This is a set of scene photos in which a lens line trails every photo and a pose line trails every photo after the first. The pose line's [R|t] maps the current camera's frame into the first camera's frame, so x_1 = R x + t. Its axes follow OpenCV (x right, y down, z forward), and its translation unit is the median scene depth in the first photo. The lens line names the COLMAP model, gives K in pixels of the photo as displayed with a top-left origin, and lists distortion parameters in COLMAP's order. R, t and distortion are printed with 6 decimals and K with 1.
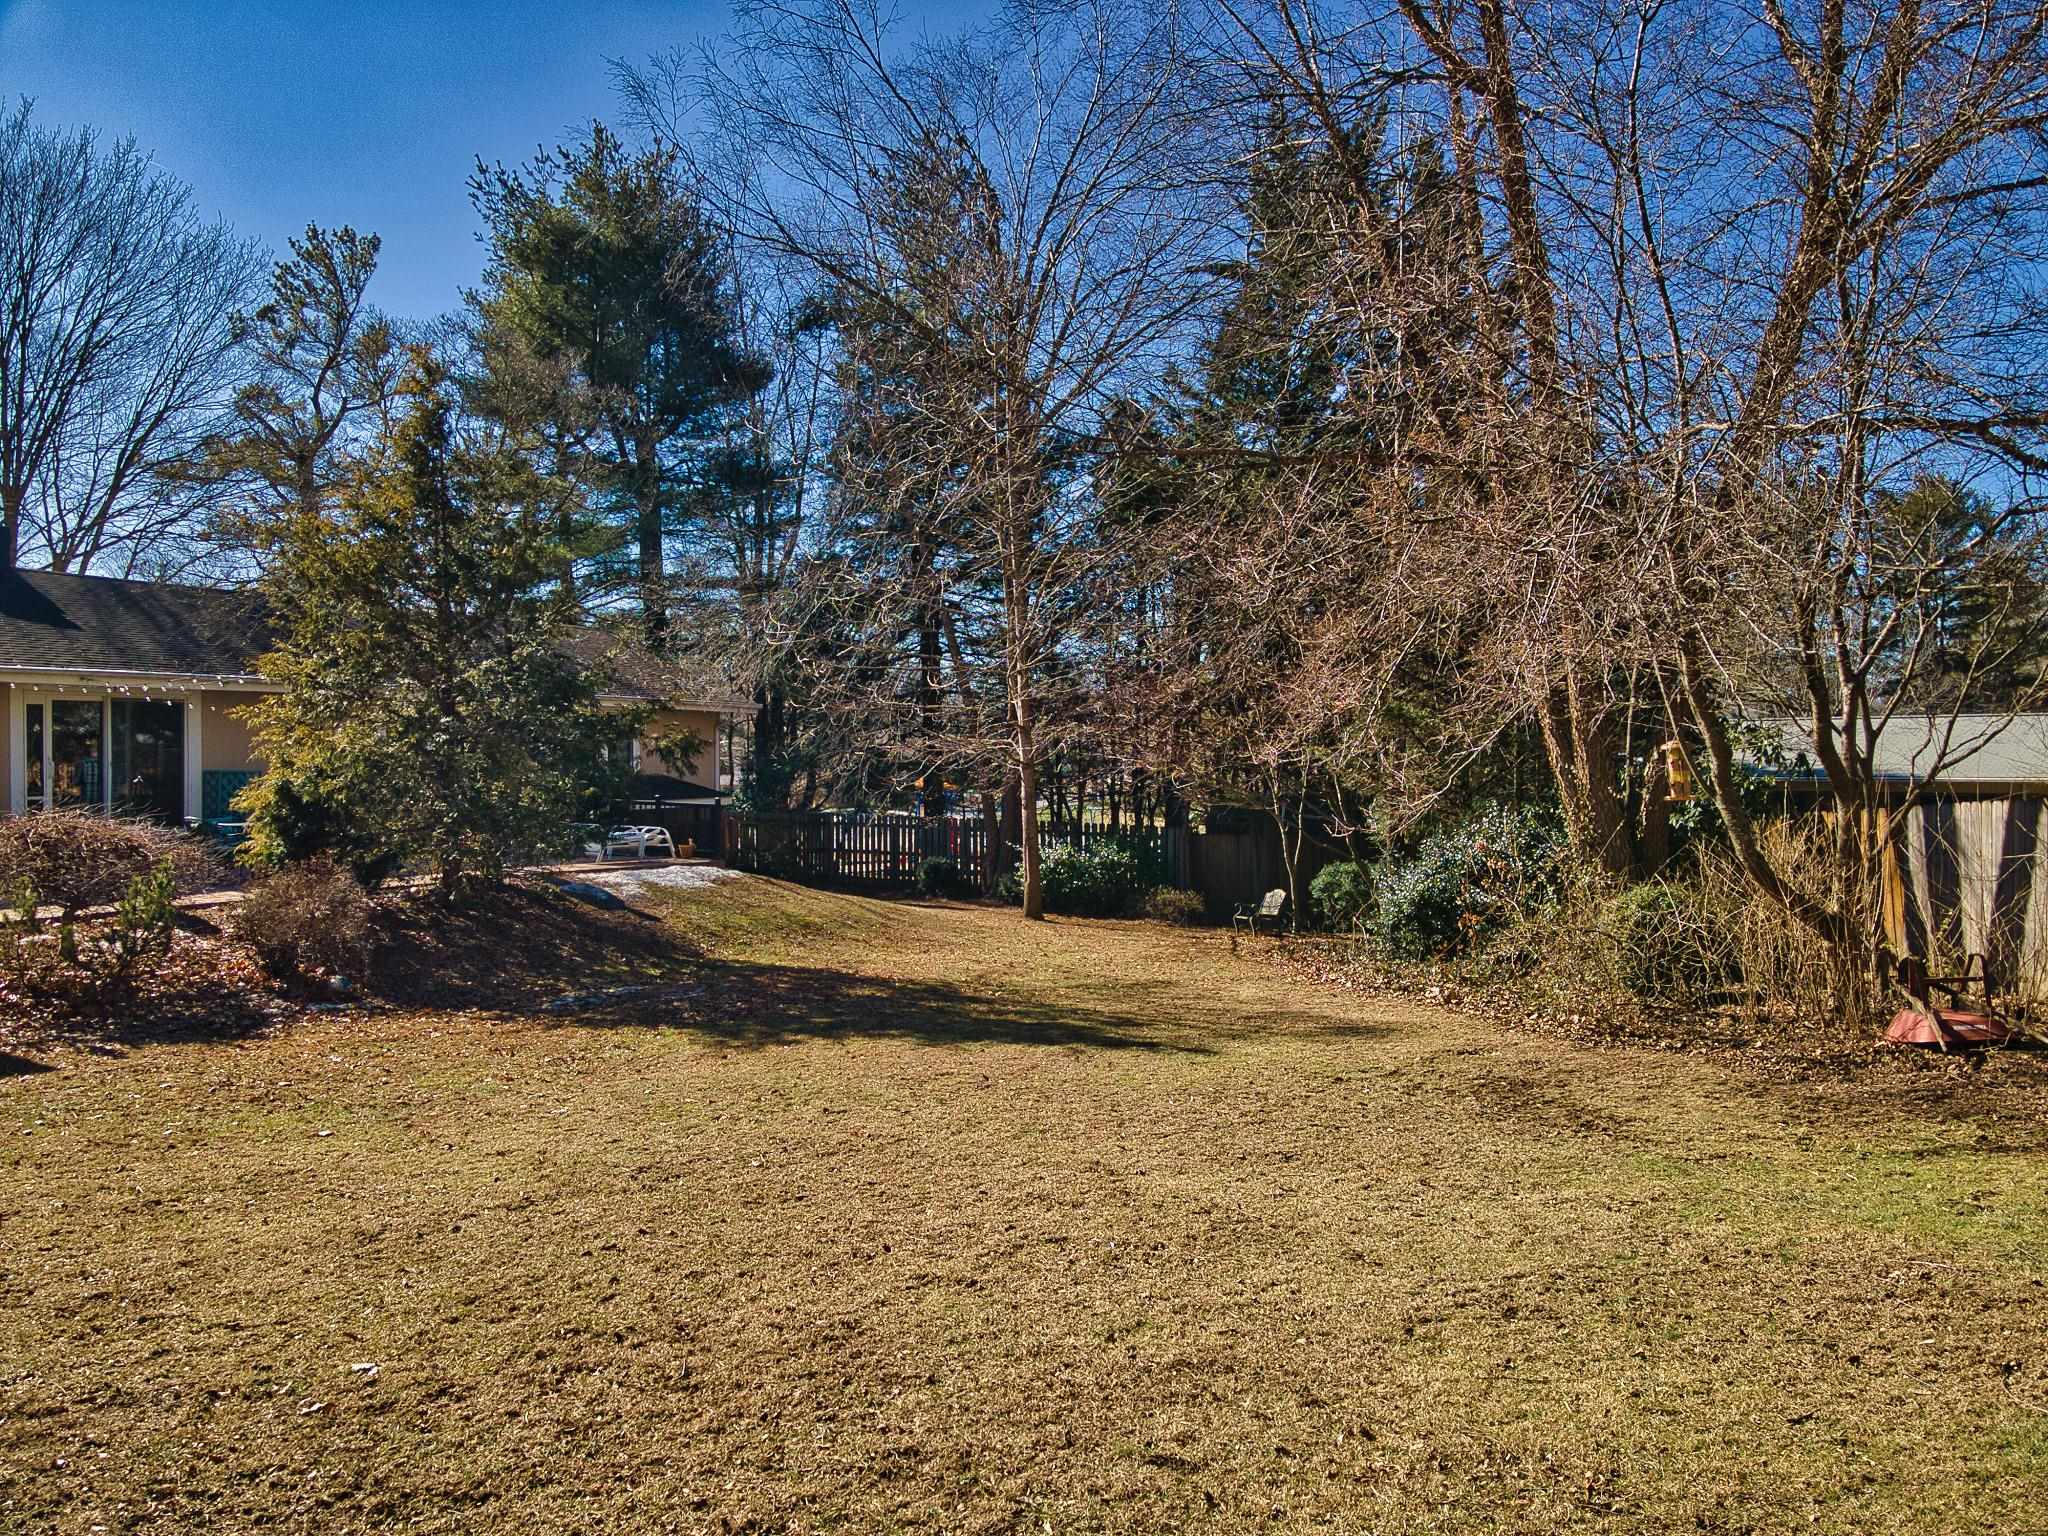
lens RADIAL K [[1499.6, 0, 1029.7], [0, 1499.6, 751.7], [0, 0, 1]] dist [0.100936, -0.194531]
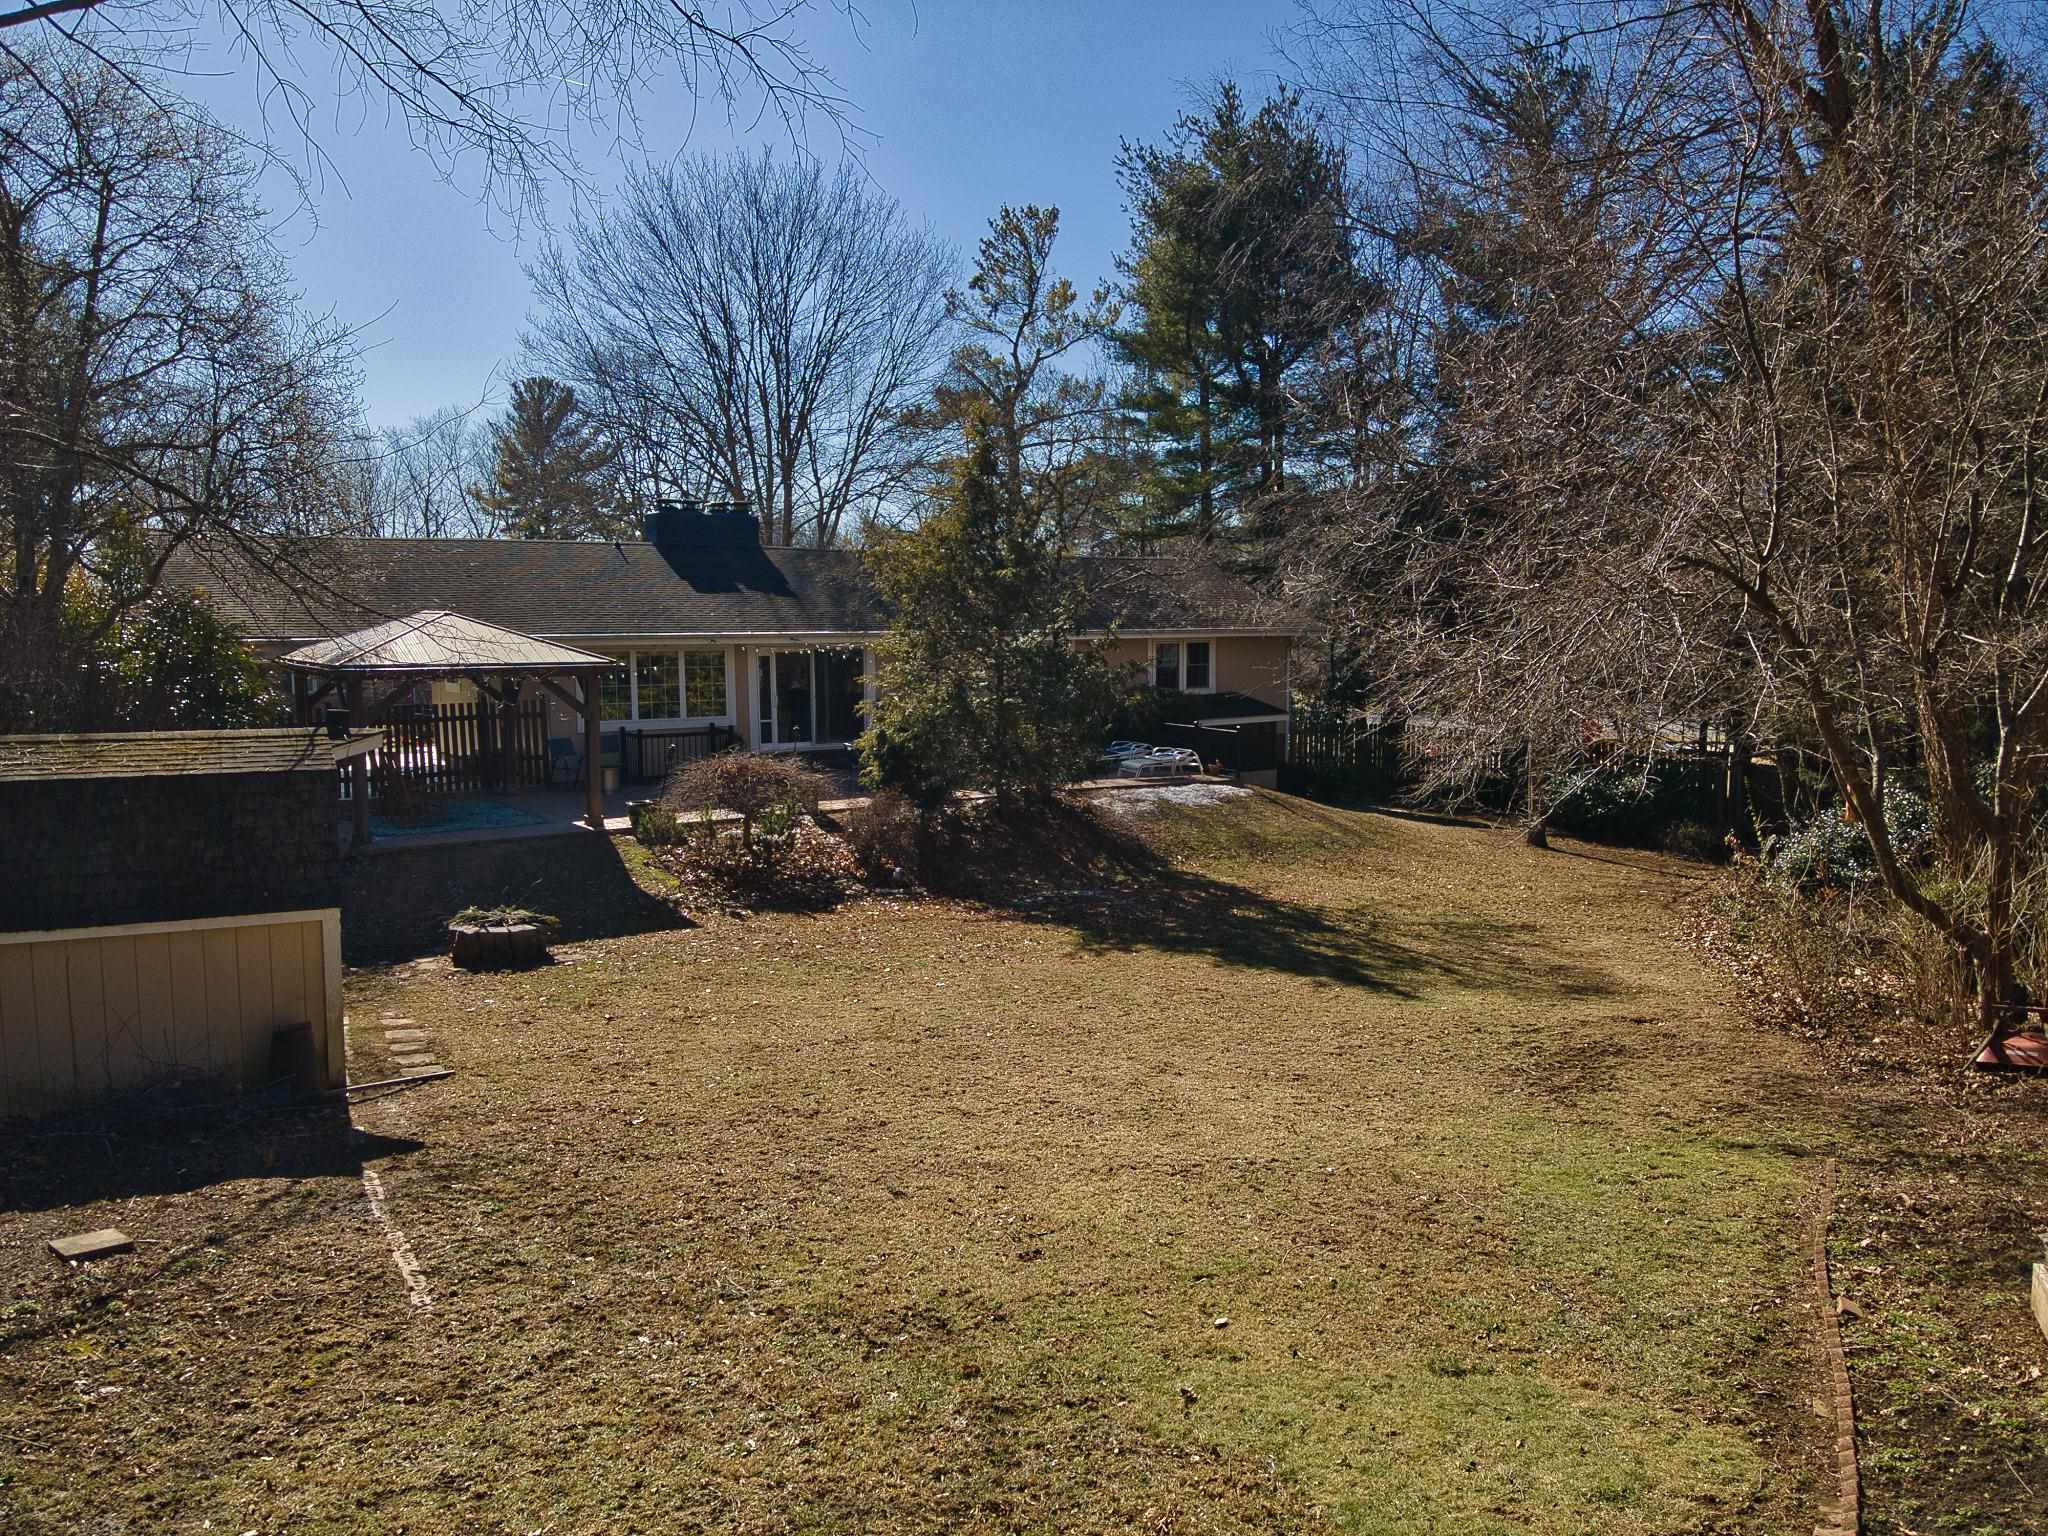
lens RADIAL K [[1499.6, 0, 1040.2], [0, 1499.6, 778.6], [0, 0, 1]] dist [0.100936, -0.194531]
pose [[0.887316, 0.049074, -0.458544, 0.130269], [0.003782, 0.993514, 0.113647, -0.041535], [0.461147, -0.102575, 0.881375, -0.085118]]
